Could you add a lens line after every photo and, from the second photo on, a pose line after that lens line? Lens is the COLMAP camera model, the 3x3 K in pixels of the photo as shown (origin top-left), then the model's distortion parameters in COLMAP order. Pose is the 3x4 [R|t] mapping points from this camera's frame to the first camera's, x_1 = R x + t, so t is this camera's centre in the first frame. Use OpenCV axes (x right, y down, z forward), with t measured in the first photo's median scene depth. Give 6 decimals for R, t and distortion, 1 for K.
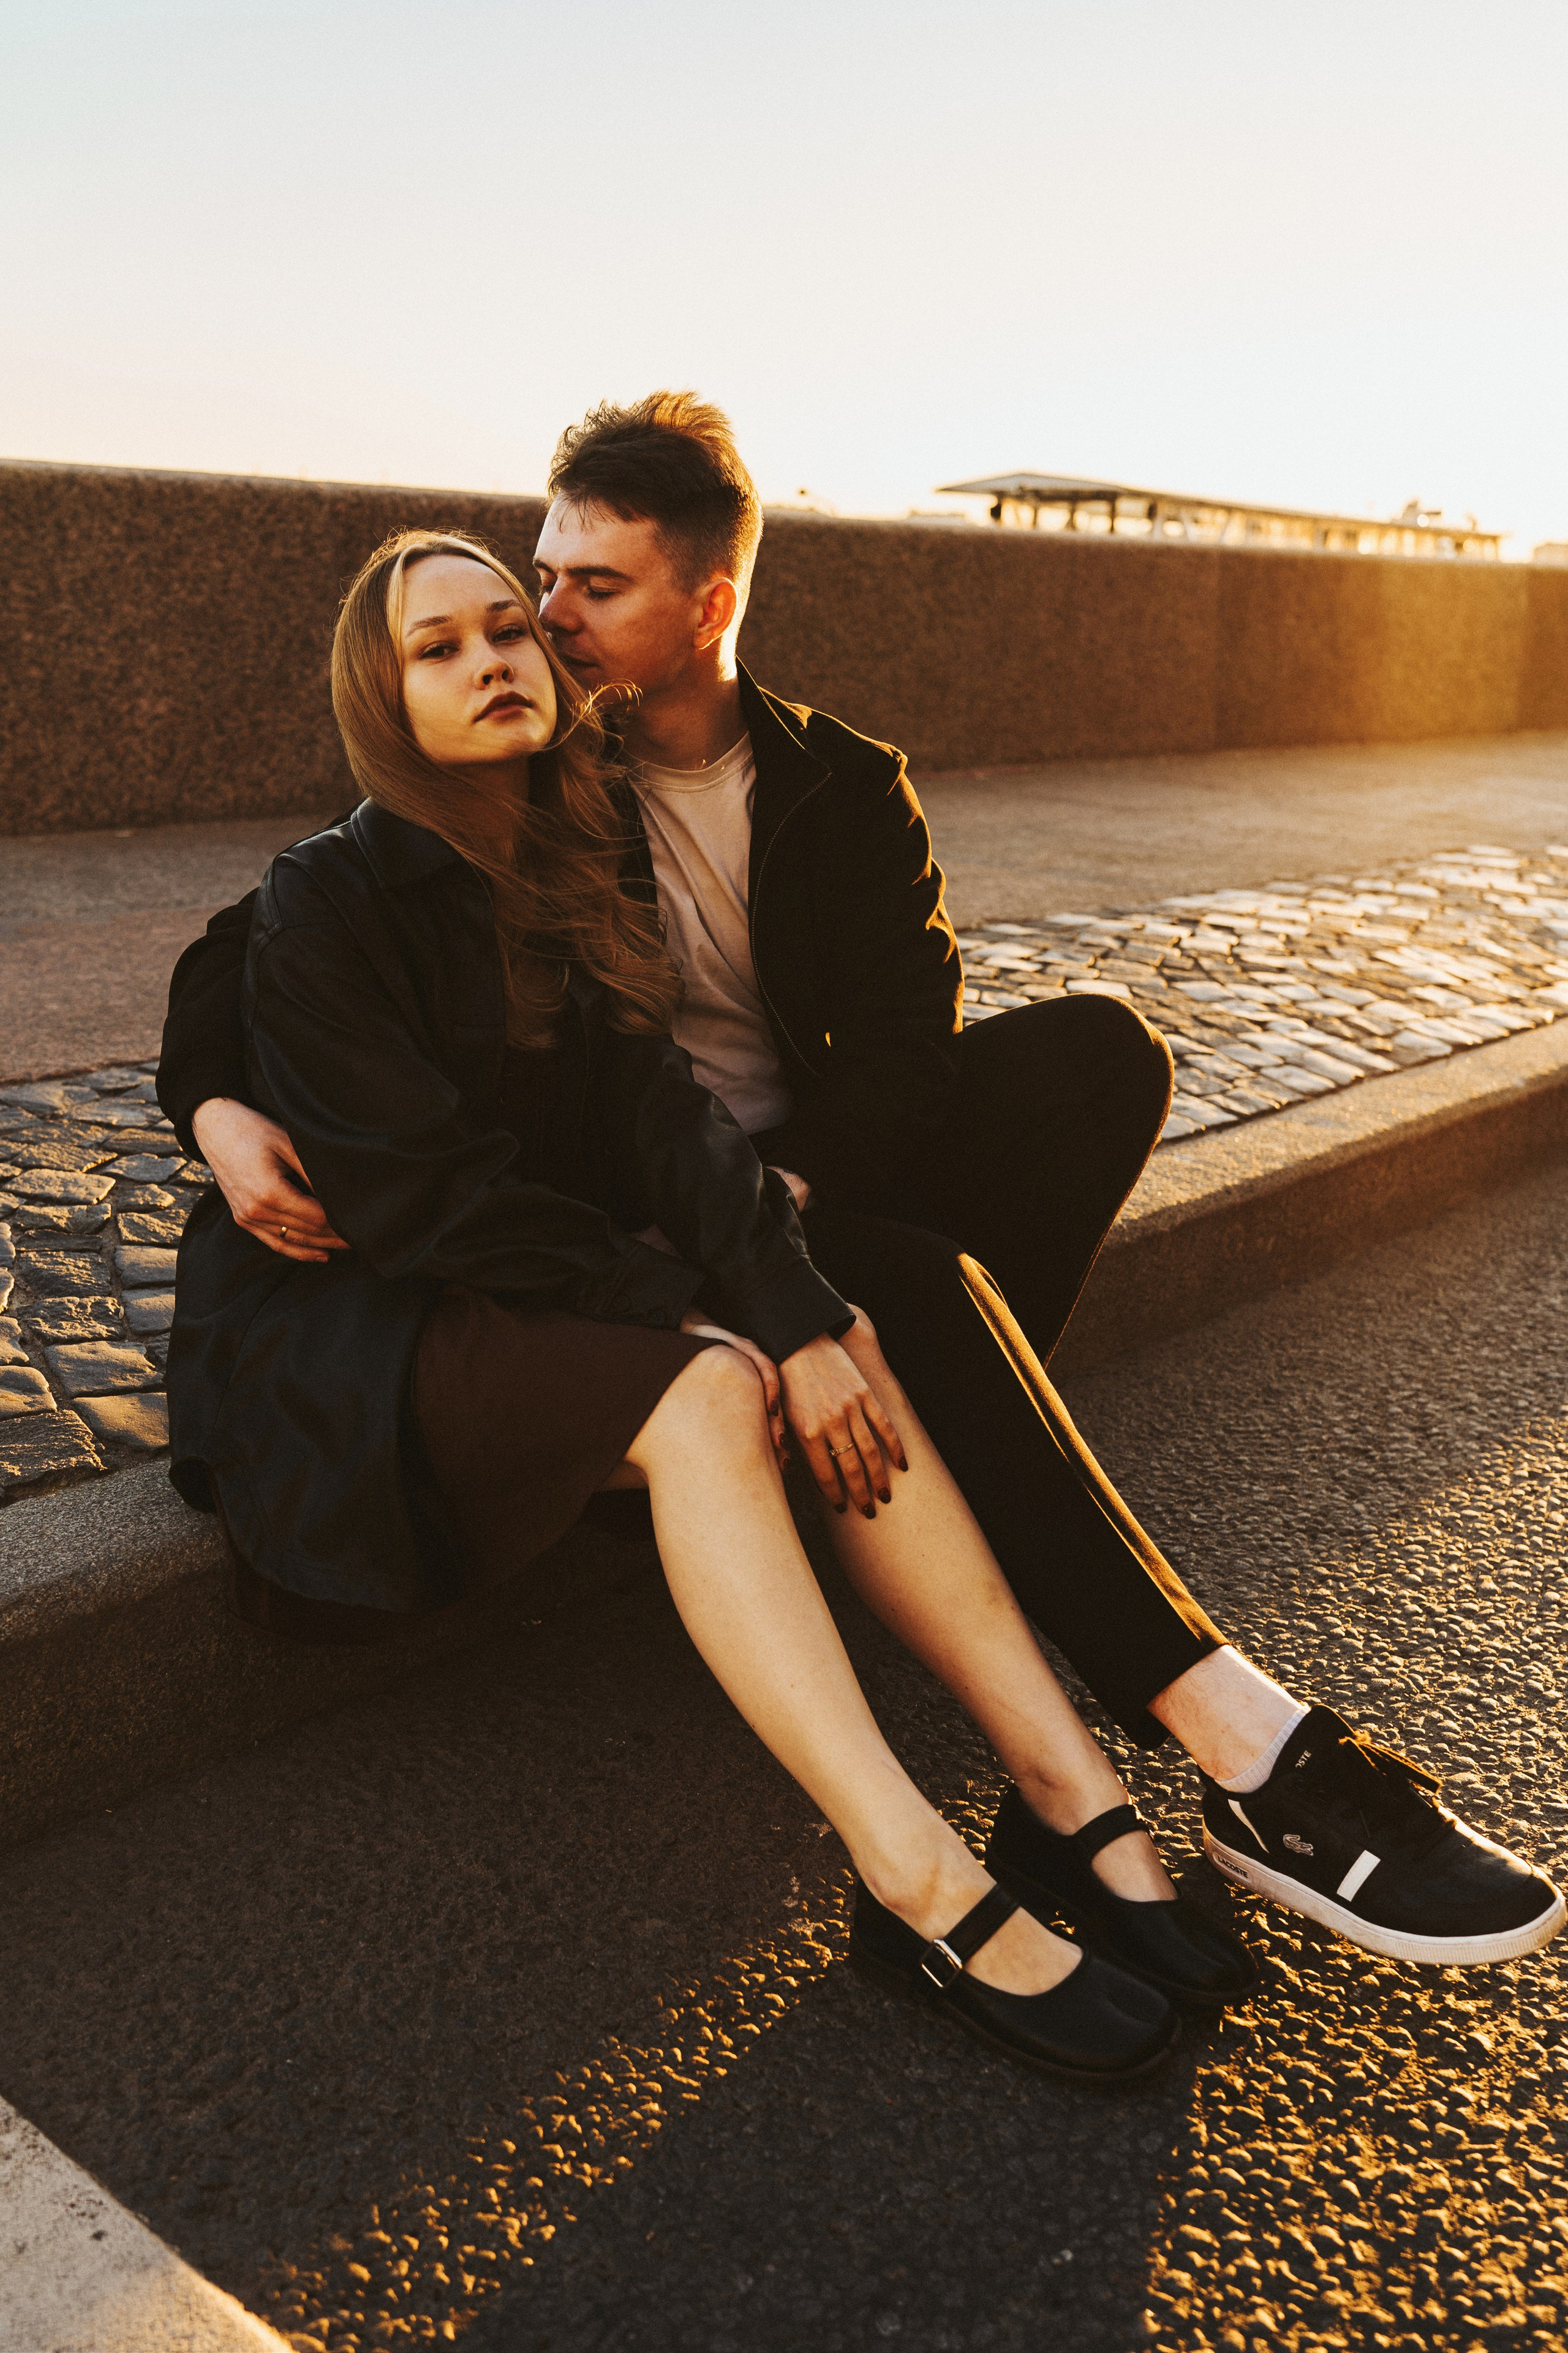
lens RADIAL K [[2297.5, 0, 772.4], [0, 2297.5, 1117.2], [0, 0, 1]] dist [0.016109, 0.010897]
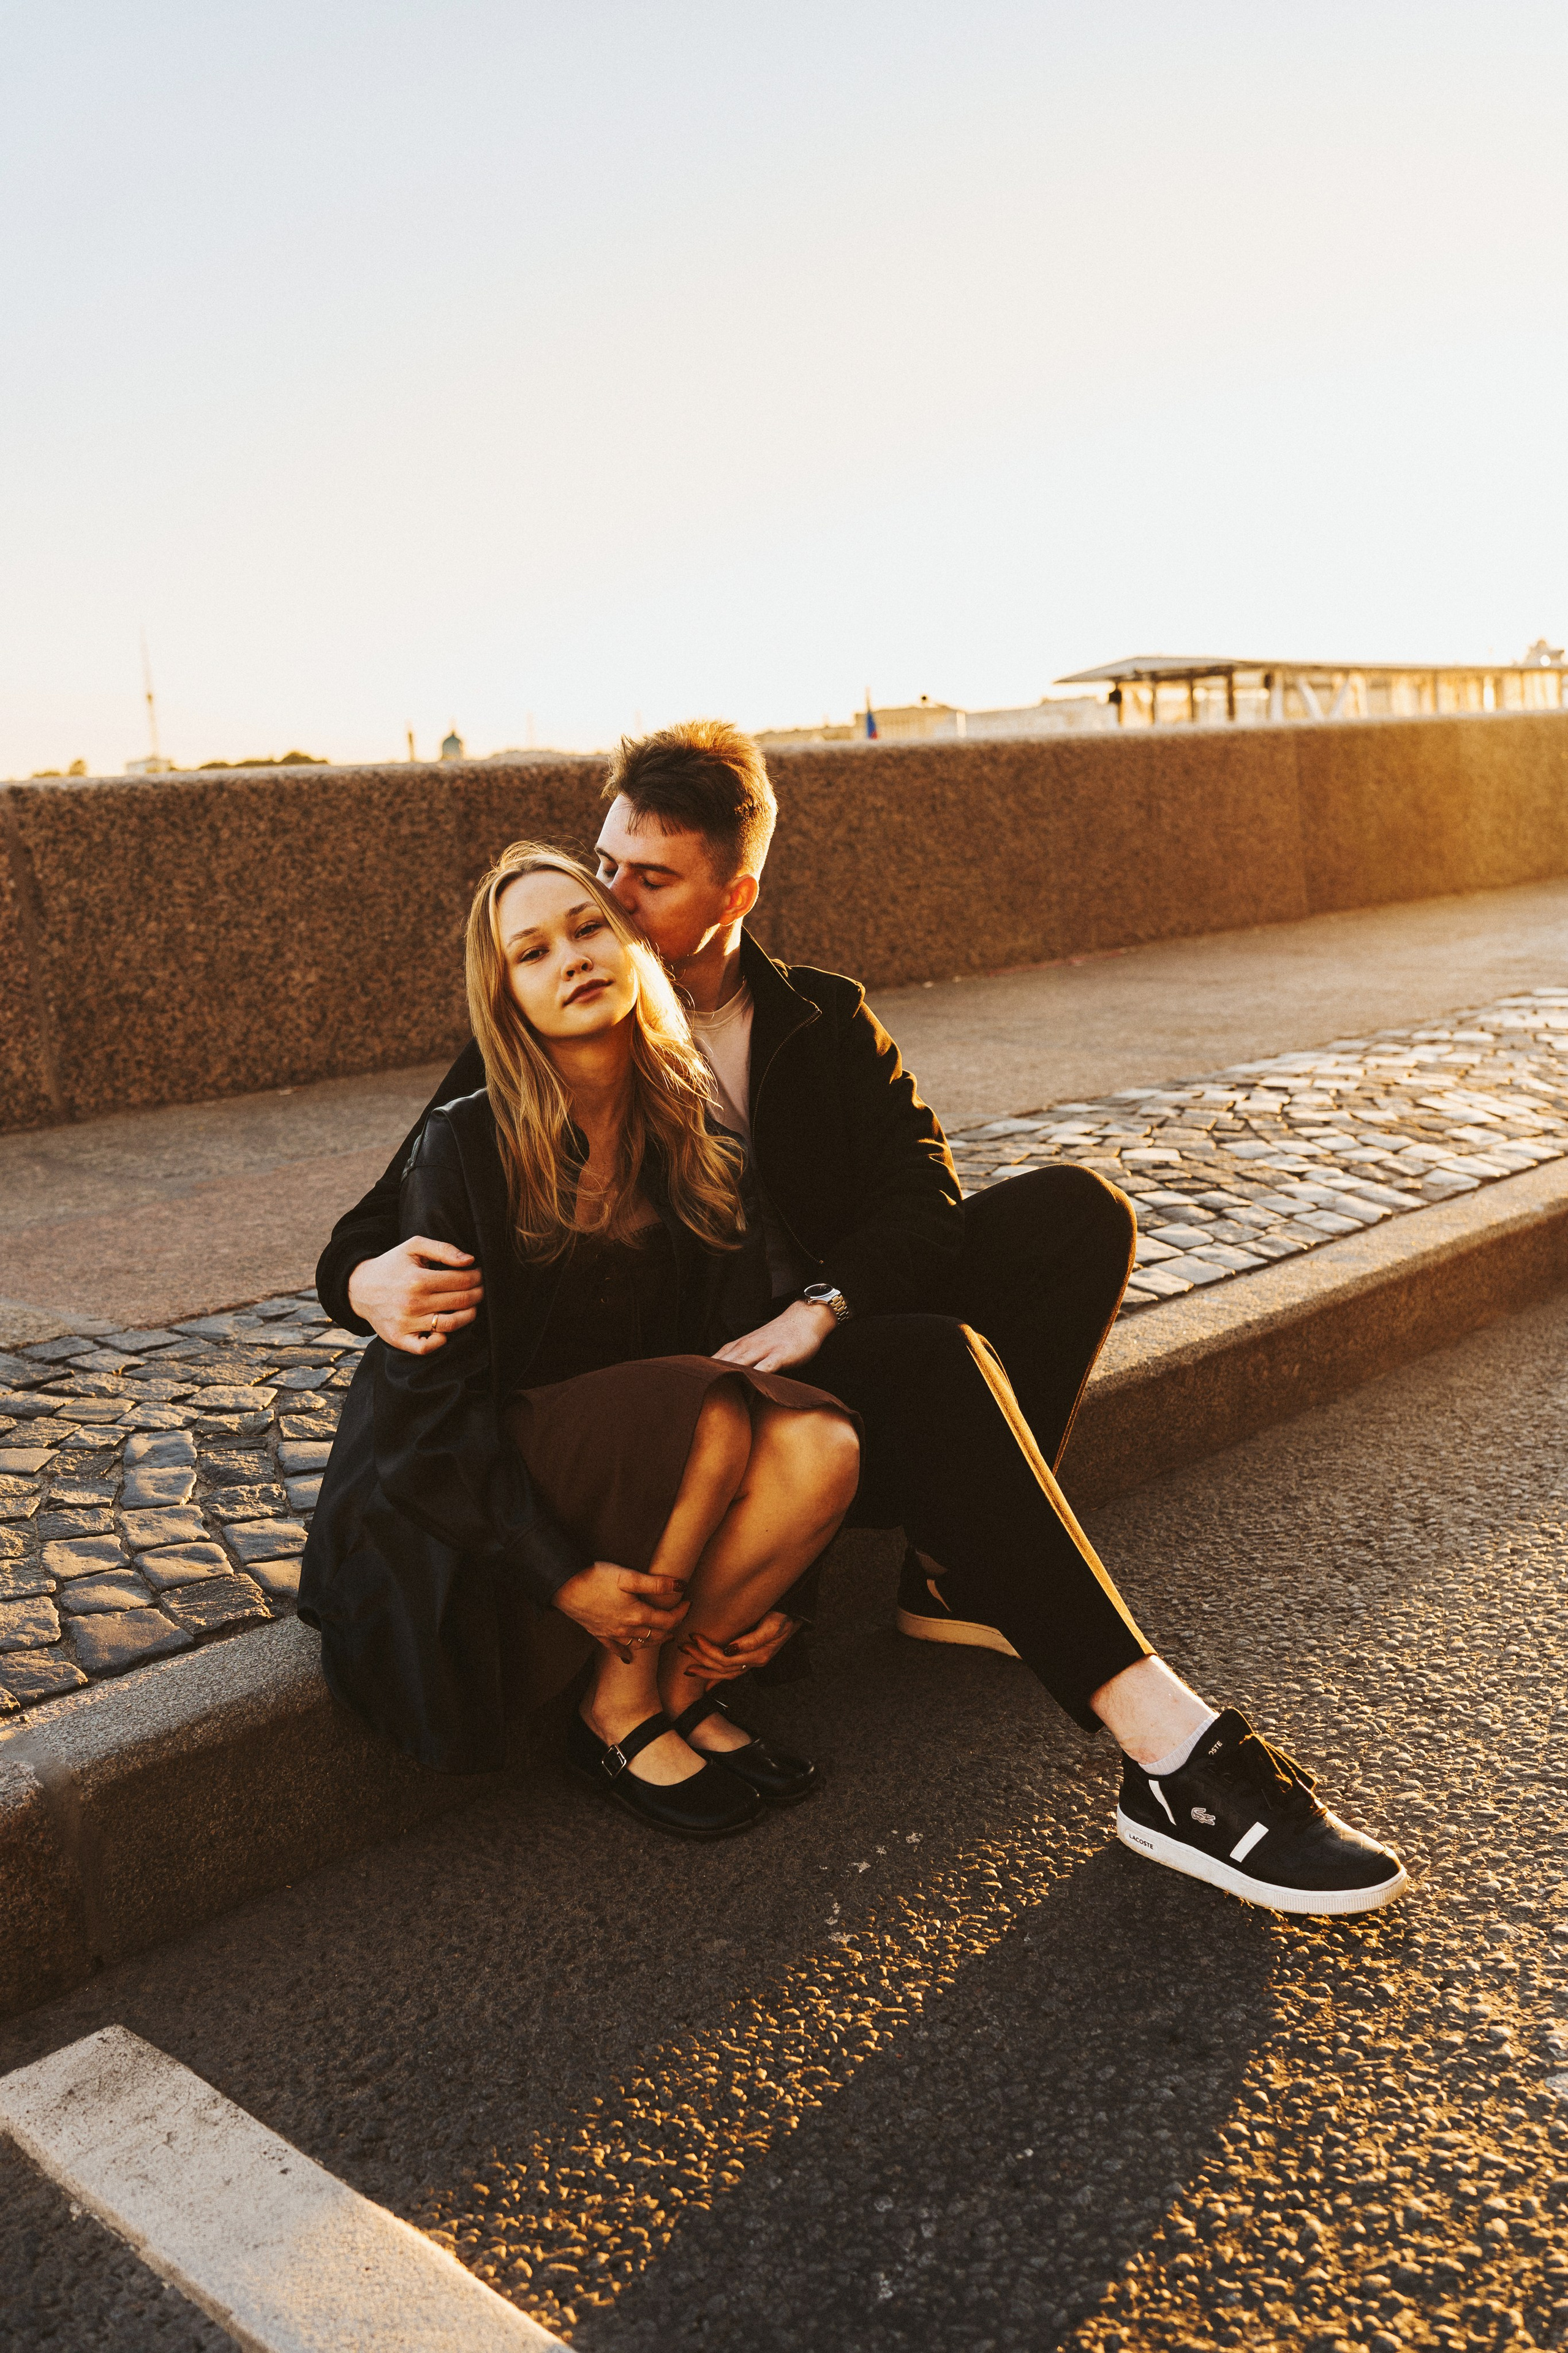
lens RADIAL K [[2297.5, 0, 772.4], [0, 2297.5, 1117.2], [0, 0, 1]] dist [0.016109, 0.010897]
pose [[0.993223, -0.088614, -0.075203, 0.081073], [0.081845, 0.992684, -0.088767, 0.015764], [0.082518, 0.082010, 0.993209, -0.197806]]
